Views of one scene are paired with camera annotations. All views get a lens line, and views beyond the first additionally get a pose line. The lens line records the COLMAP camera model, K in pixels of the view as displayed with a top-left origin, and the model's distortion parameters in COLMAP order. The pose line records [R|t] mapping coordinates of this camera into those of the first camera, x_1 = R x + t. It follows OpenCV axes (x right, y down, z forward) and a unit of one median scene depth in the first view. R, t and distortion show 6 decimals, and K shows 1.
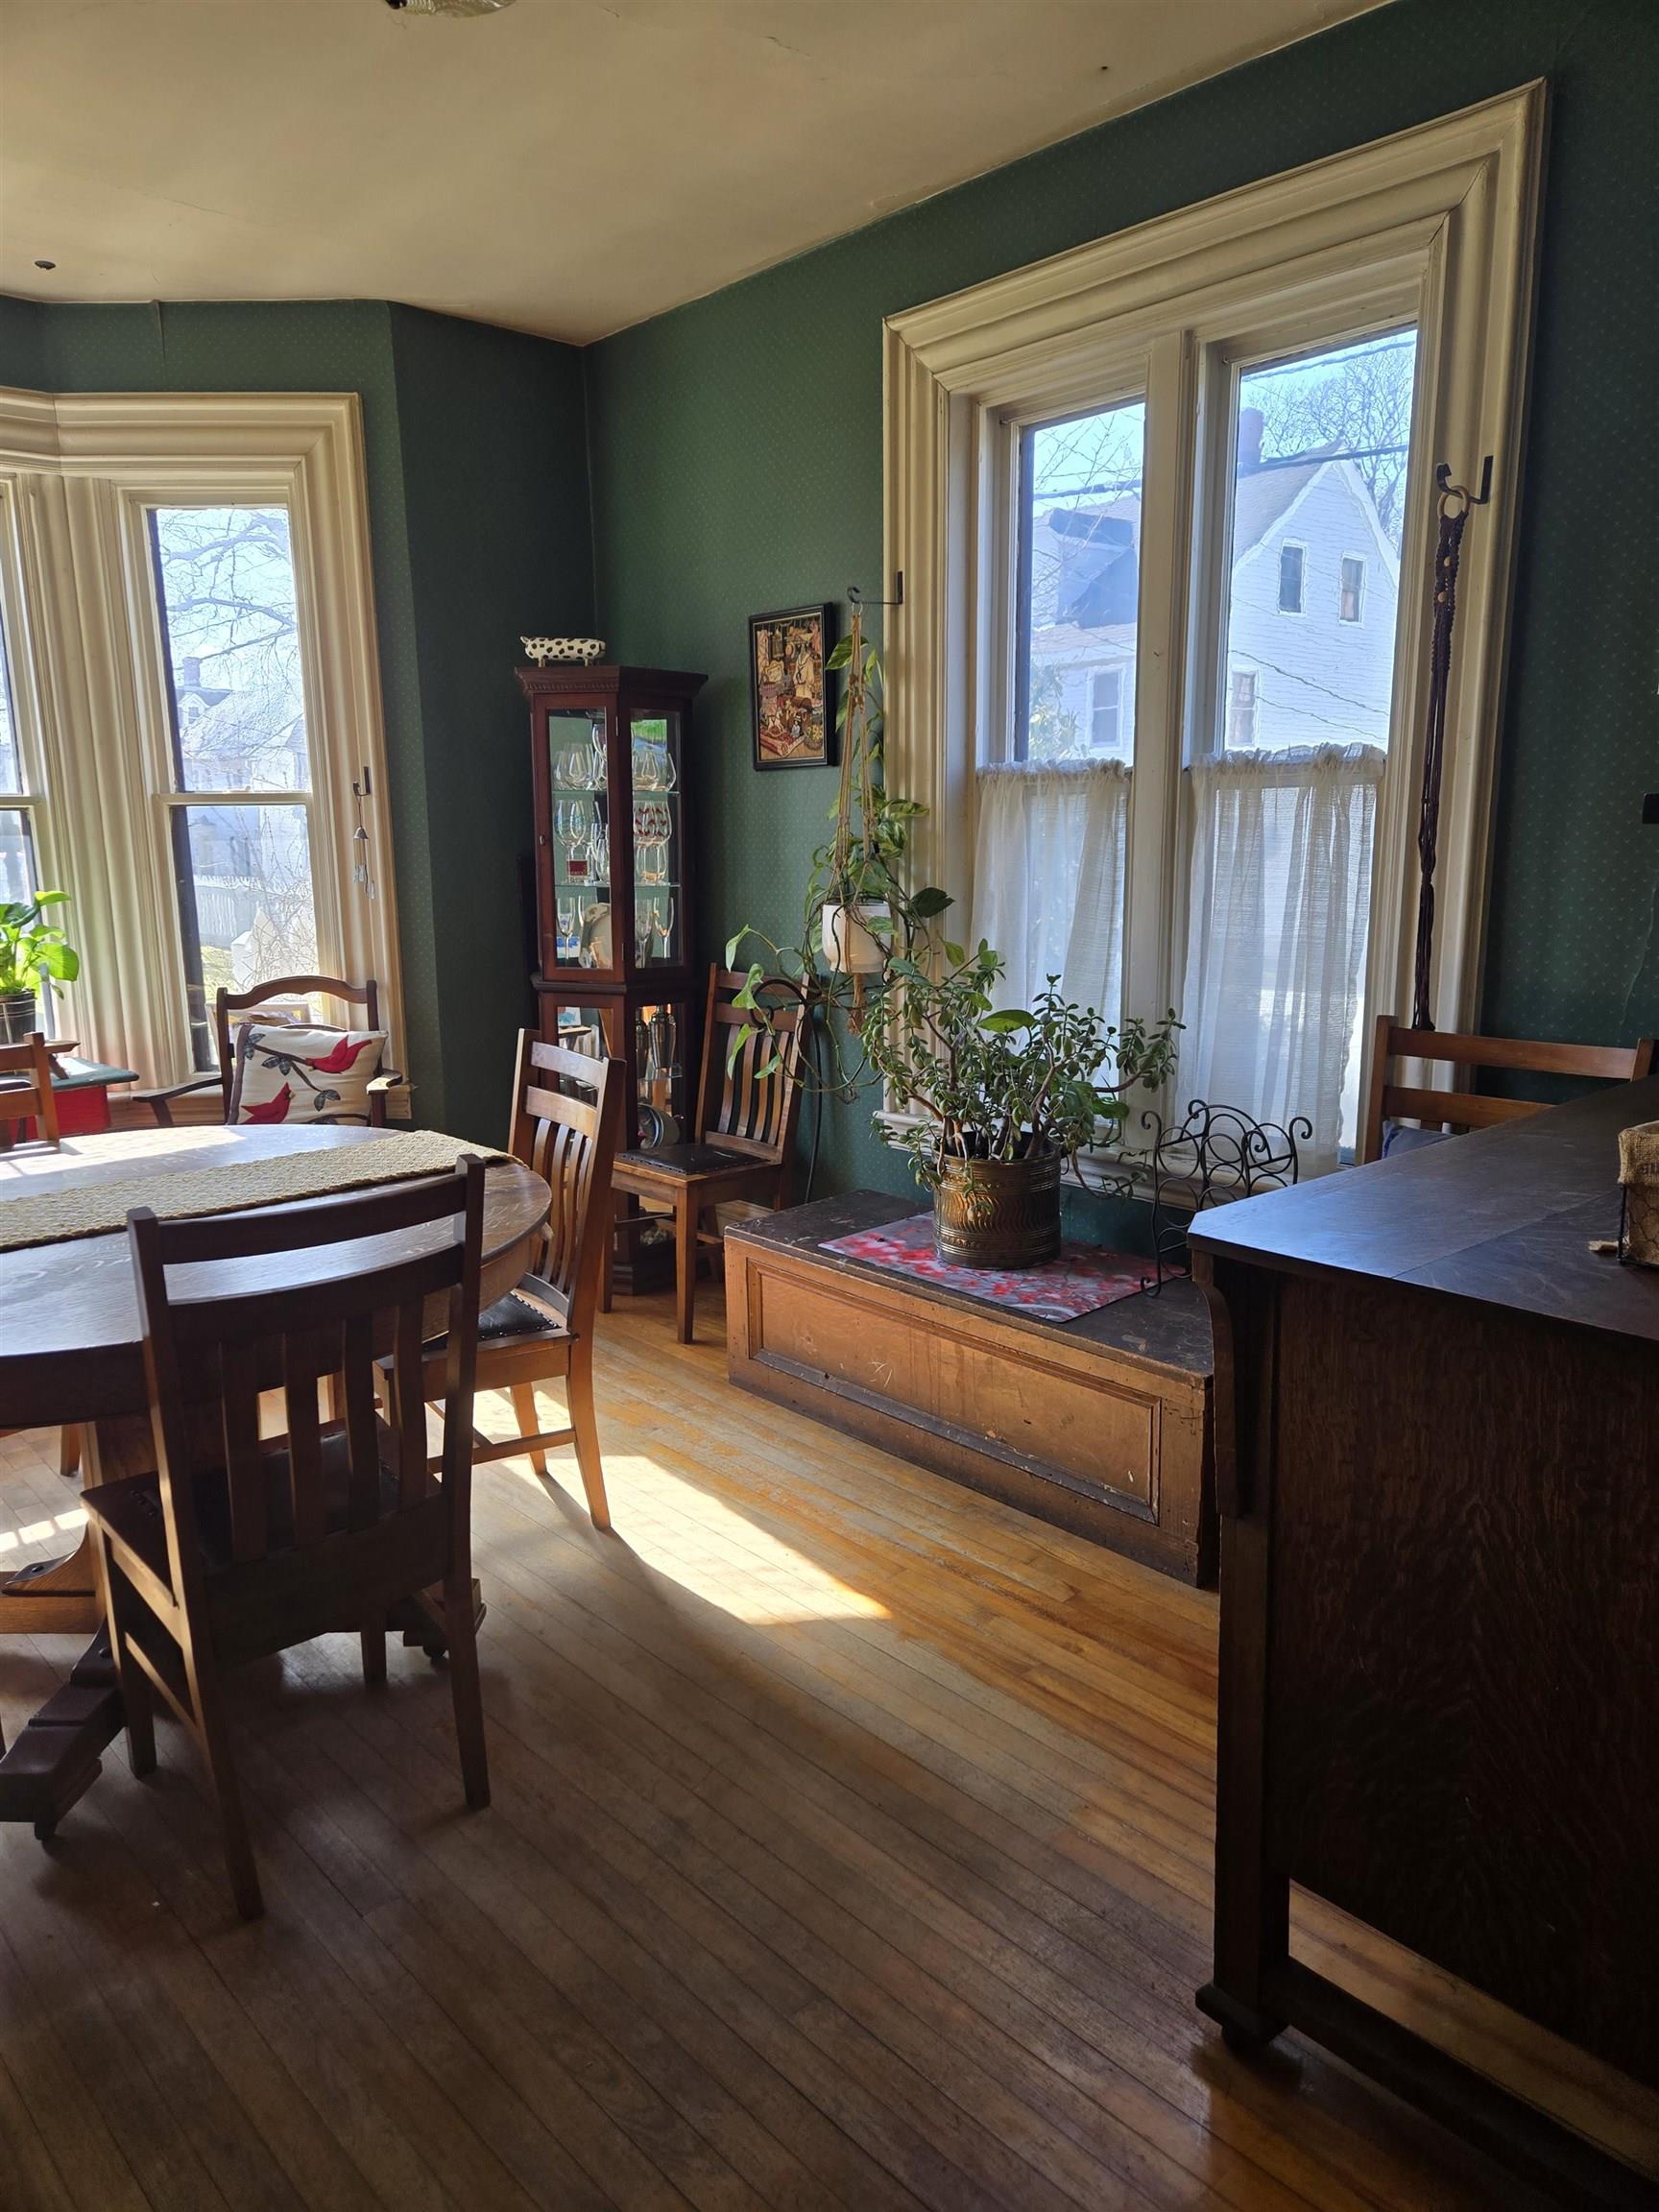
lens RADIAL K [[1489.4, 0, 844.5], [0, 1489.4, 1113.3], [0, 0, 1]] dist [0.070076, -0.040776]
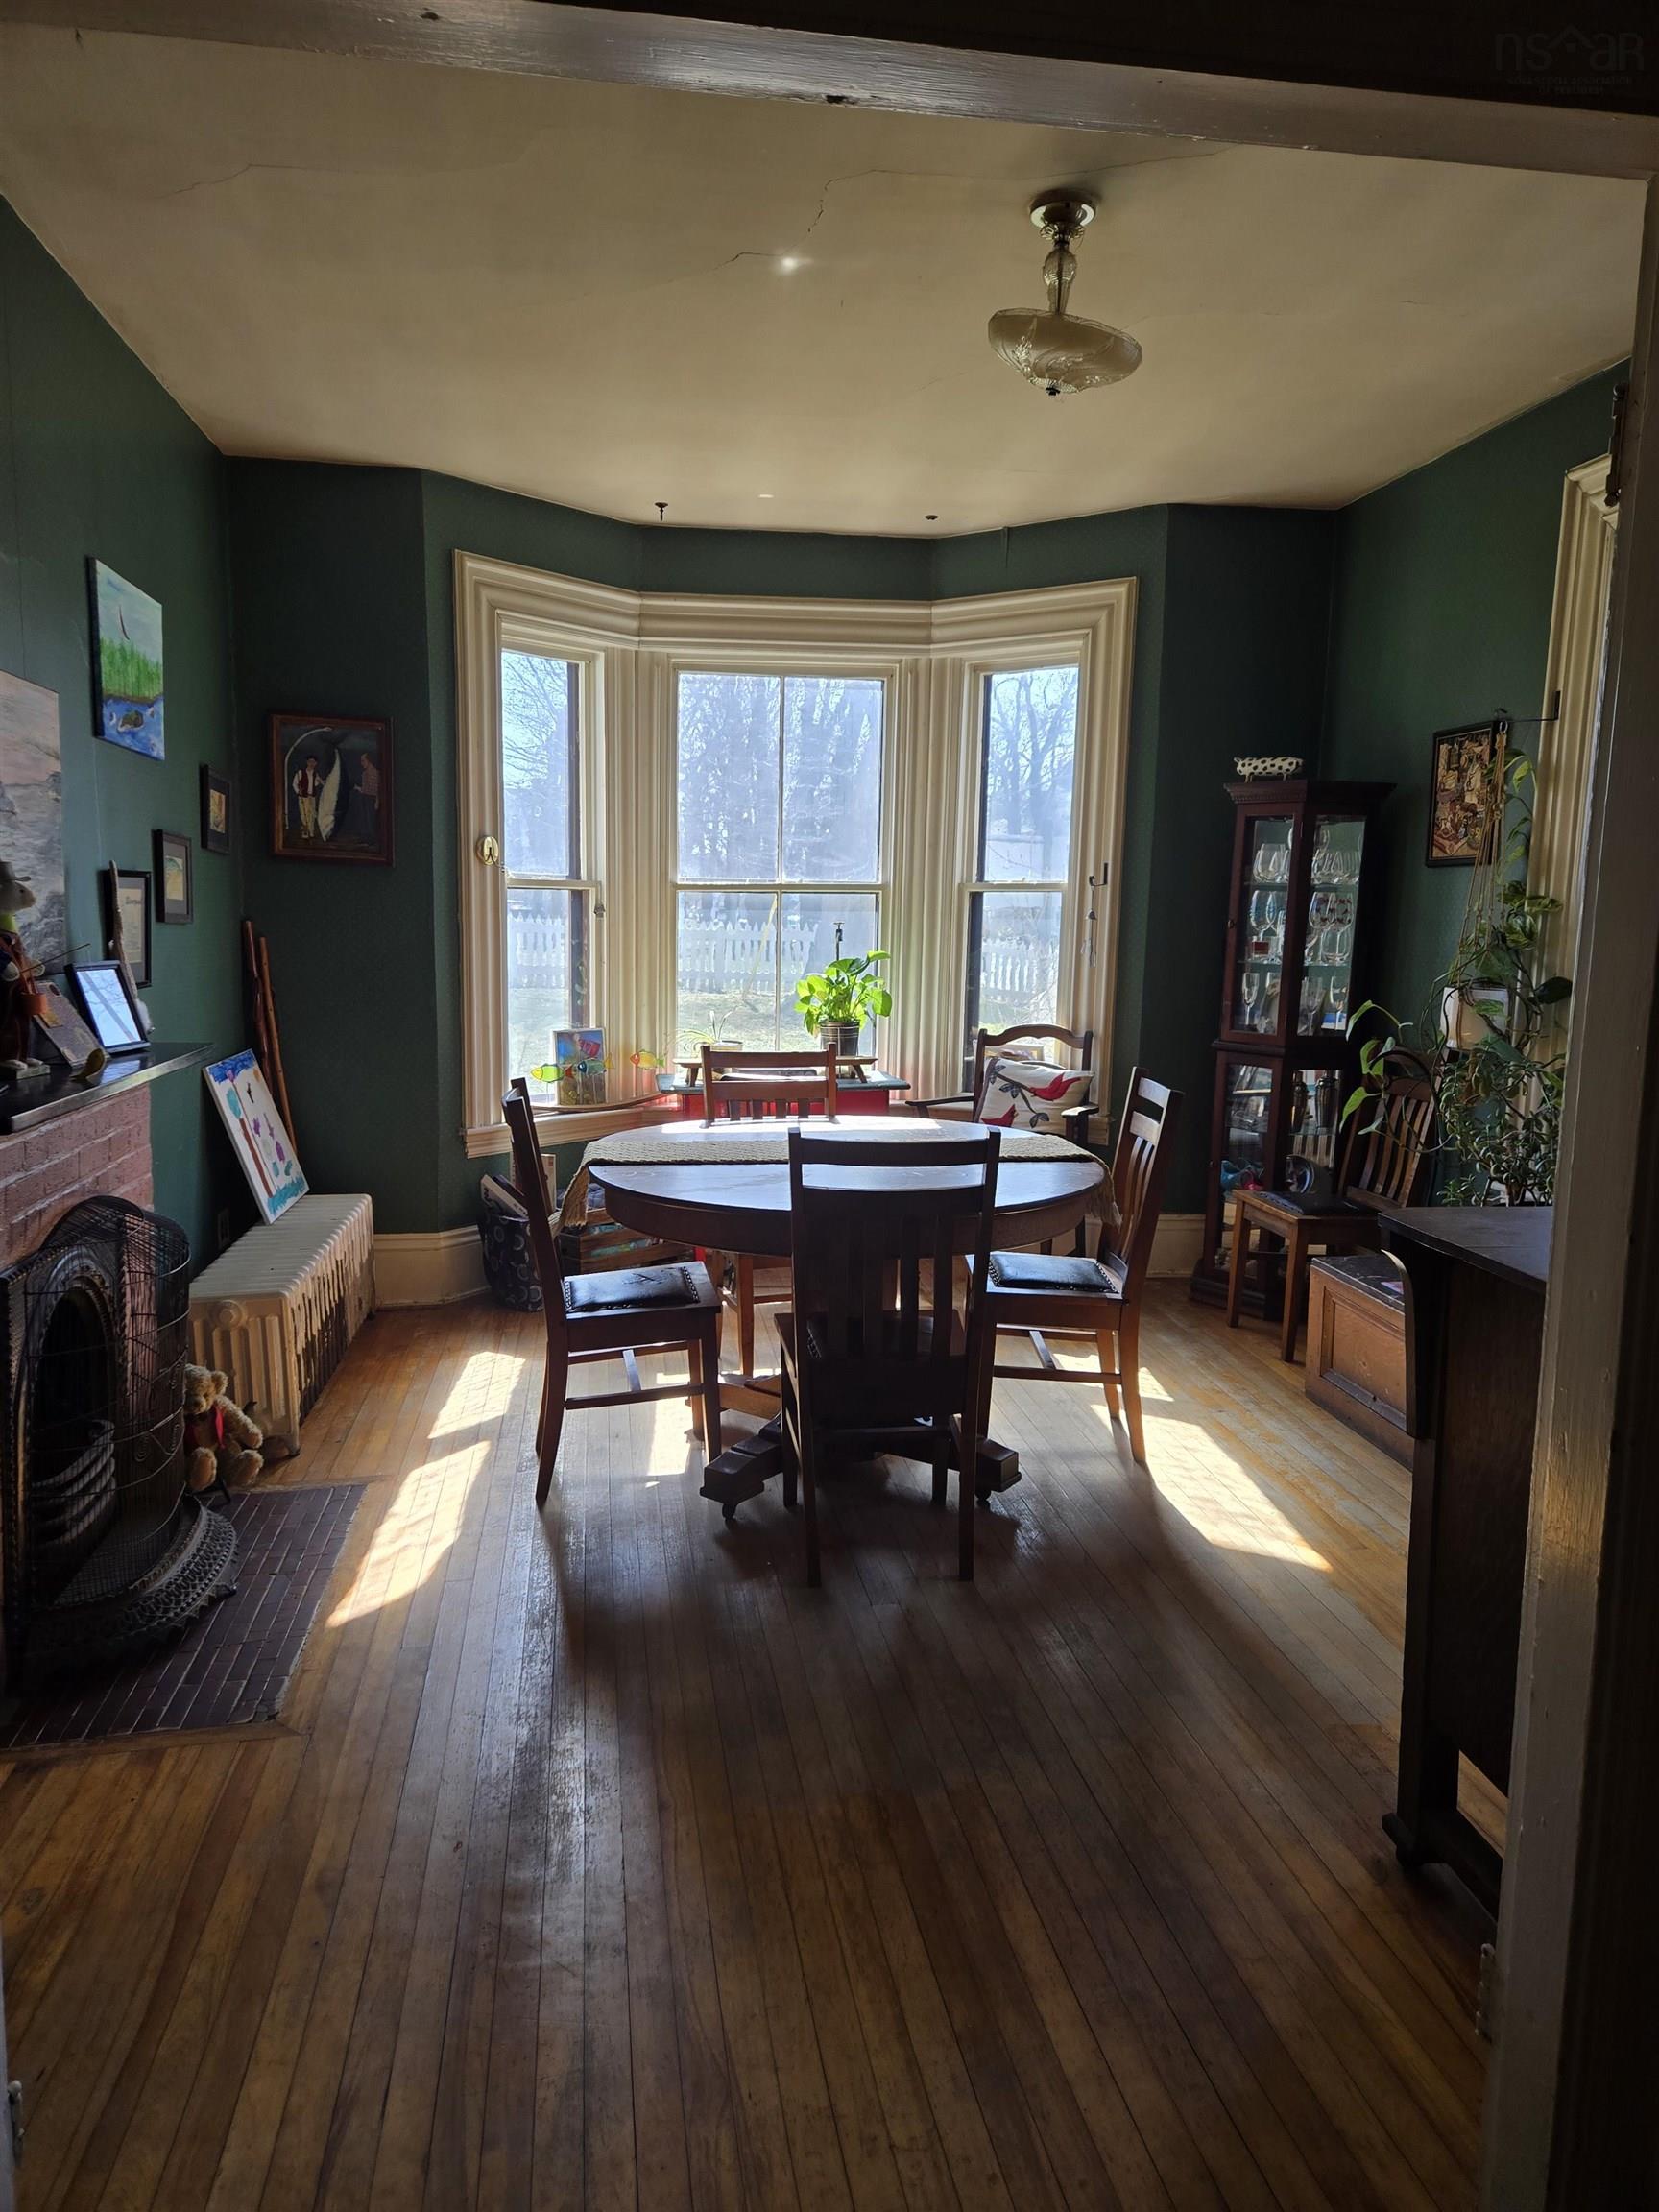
lens RADIAL K [[1489.4, 0, 818.2], [0, 1489.4, 1105.3], [0, 0, 1]] dist [0.070076, -0.040776]
pose [[0.826494, 0.101109, -0.553791, 0.213260], [-0.133667, 0.990852, -0.018583, 0.028775], [0.546846, 0.089382, 0.832448, -0.171672]]
